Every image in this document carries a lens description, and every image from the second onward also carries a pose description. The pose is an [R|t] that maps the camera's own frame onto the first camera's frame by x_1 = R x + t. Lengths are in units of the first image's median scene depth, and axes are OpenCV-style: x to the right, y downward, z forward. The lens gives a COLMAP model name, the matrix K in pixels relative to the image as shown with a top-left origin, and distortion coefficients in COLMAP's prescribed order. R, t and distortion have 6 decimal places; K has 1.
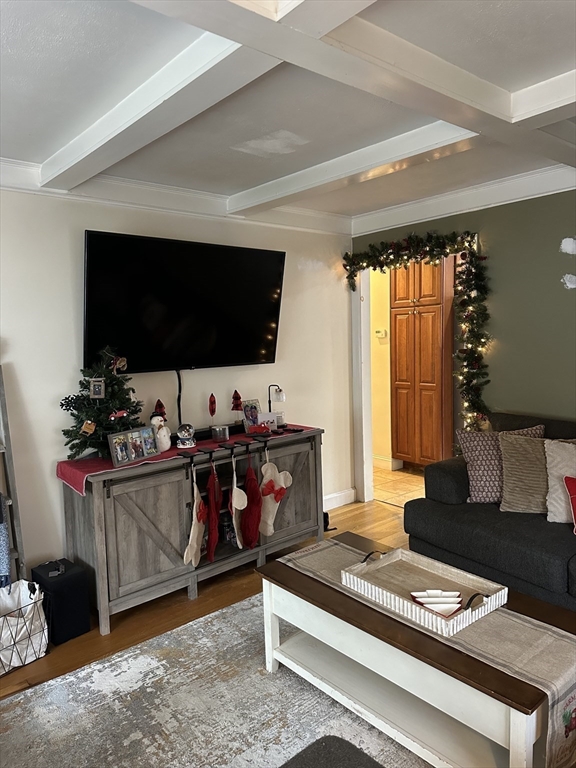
lens RADIAL K [[537.7, 0, 287.3], [0, 537.7, 385.9], [0, 0, 1]] dist [0.098542, -0.118551]
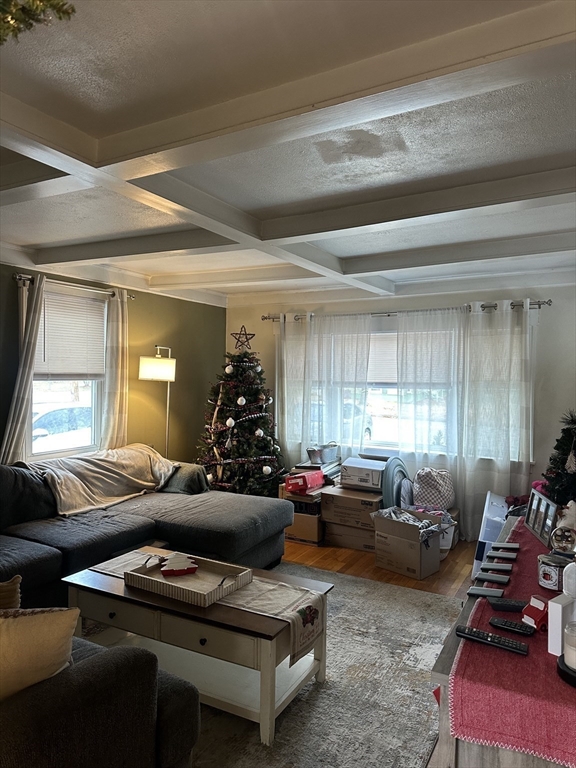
lens RADIAL K [[537.7, 0, 287.3], [0, 537.7, 385.9], [0, 0, 1]] dist [0.098542, -0.118551]
pose [[-0.936077, 0.035025, -0.350048, 0.330643], [-0.006347, 0.993188, 0.116351, -0.169123], [0.351738, 0.111135, -0.929478, 1.577551]]
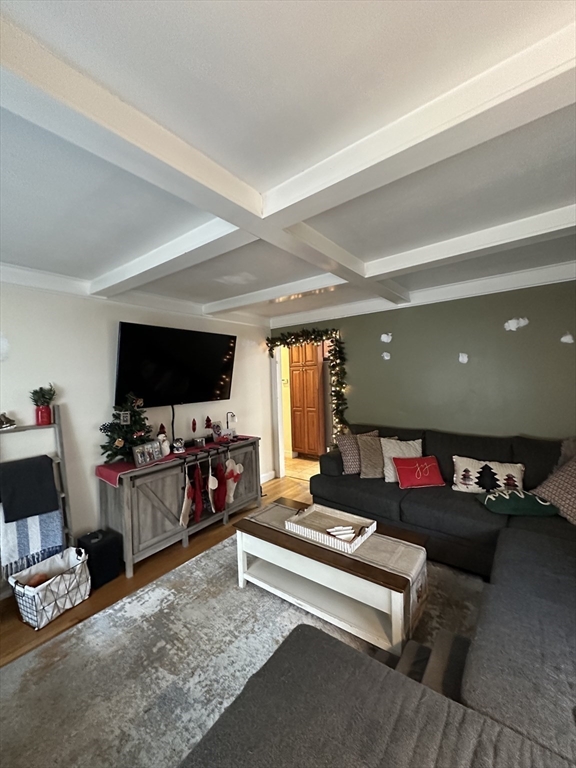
lens RADIAL K [[306.3, 0, 288.0], [0, 306.3, 384.0], [0, 0, 1]] dist [0.001287, 0.000542]
pose [[0.977378, -0.006328, 0.211407, -0.070528], [0.024023, 0.996405, -0.081242, -0.010688], [-0.210132, 0.084482, 0.974016, 0.011329]]
